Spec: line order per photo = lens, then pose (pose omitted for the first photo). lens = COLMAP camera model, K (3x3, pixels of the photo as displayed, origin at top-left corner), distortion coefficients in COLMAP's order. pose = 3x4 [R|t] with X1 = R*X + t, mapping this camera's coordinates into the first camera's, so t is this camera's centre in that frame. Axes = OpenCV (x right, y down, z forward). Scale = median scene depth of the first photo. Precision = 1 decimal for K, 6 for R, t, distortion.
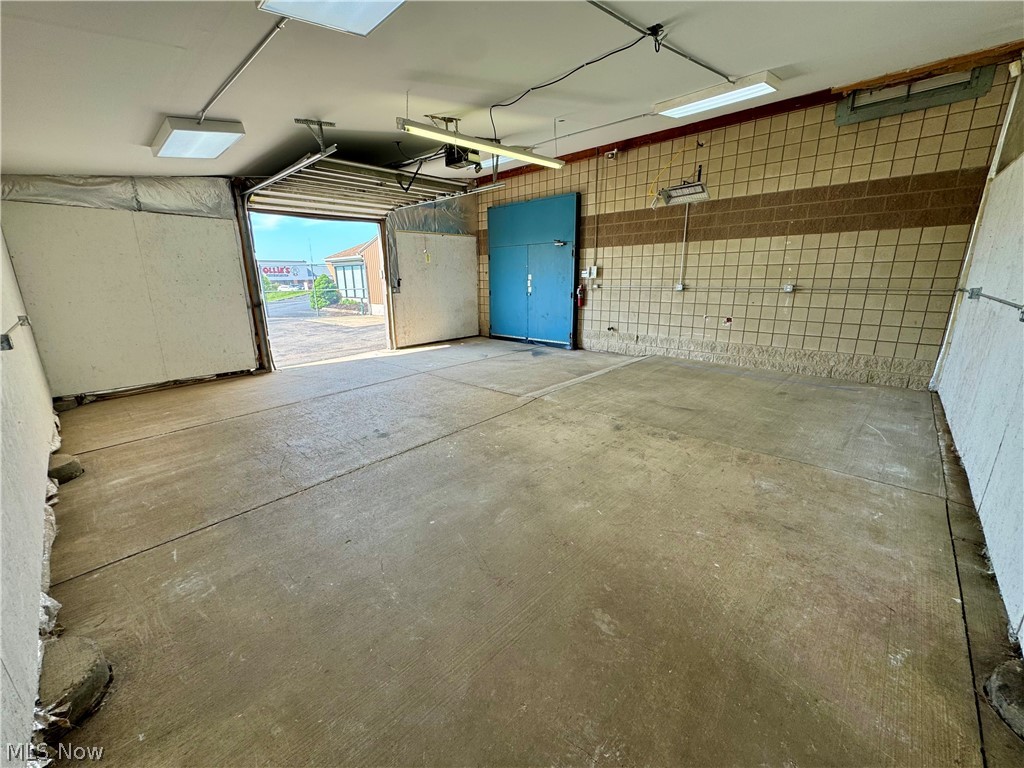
lens RADIAL K [[410.0, 0, 507.8], [0, 410.0, 384.4], [0, 0, 1]] dist [-0.003523, 0.000916]
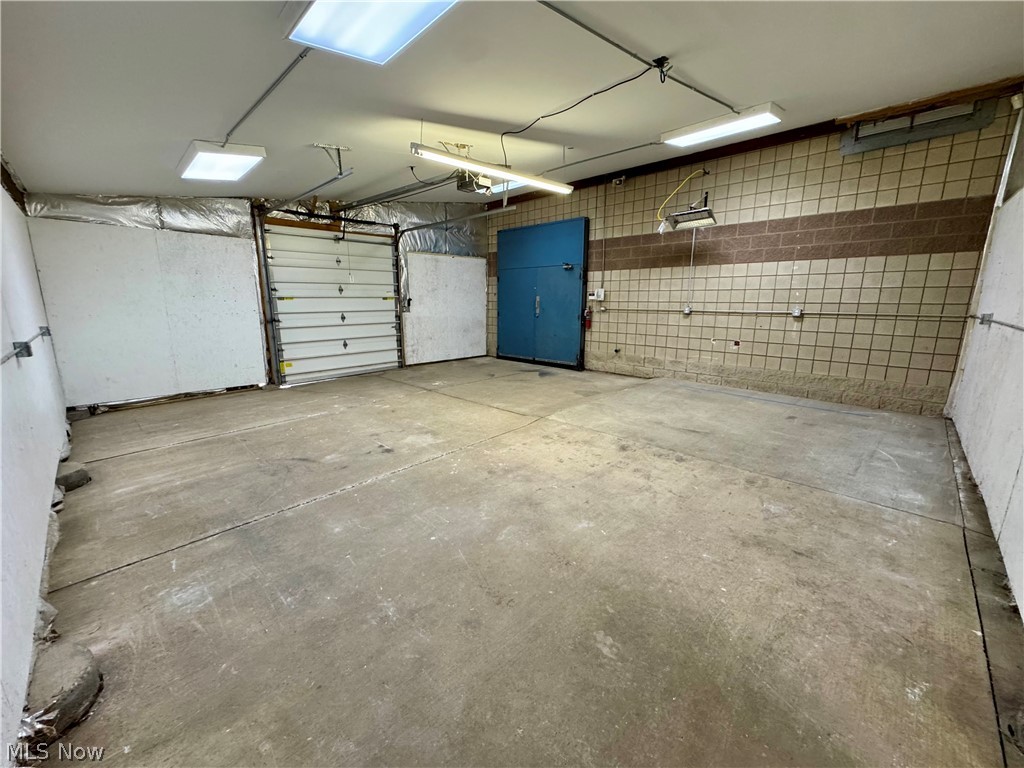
lens RADIAL K [[410.0, 0, 507.9], [0, 410.0, 384.5], [0, 0, 1]] dist [-0.003523, 0.000916]
pose [[0.999654, 0.018745, -0.018474, 0.005621], [-0.019702, 0.998396, -0.053070, 0.012127], [0.017449, 0.053415, 0.998420, -0.001356]]
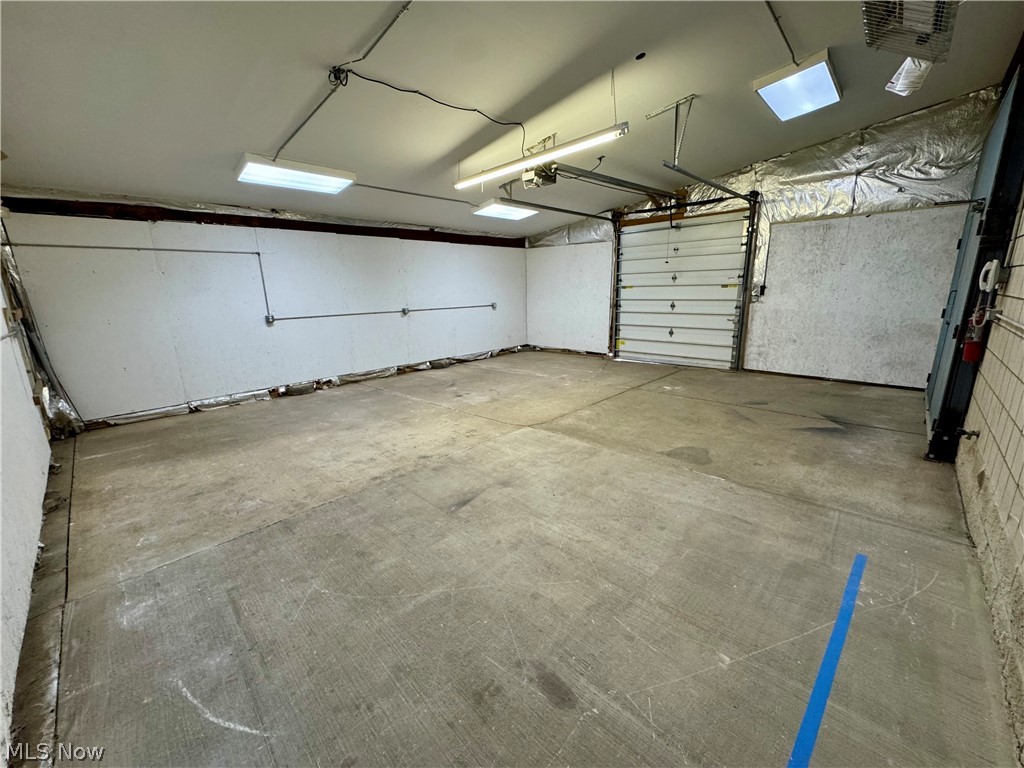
lens RADIAL K [[410.0, 0, 512.3], [0, 410.0, 382.9], [0, 0, 1]] dist [-0.003523, 0.000916]
pose [[-0.010222, 0.243926, -0.969740, 1.335176], [-0.235598, 0.941901, 0.239407, -0.381641], [0.971797, 0.230916, 0.047840, 1.316103]]
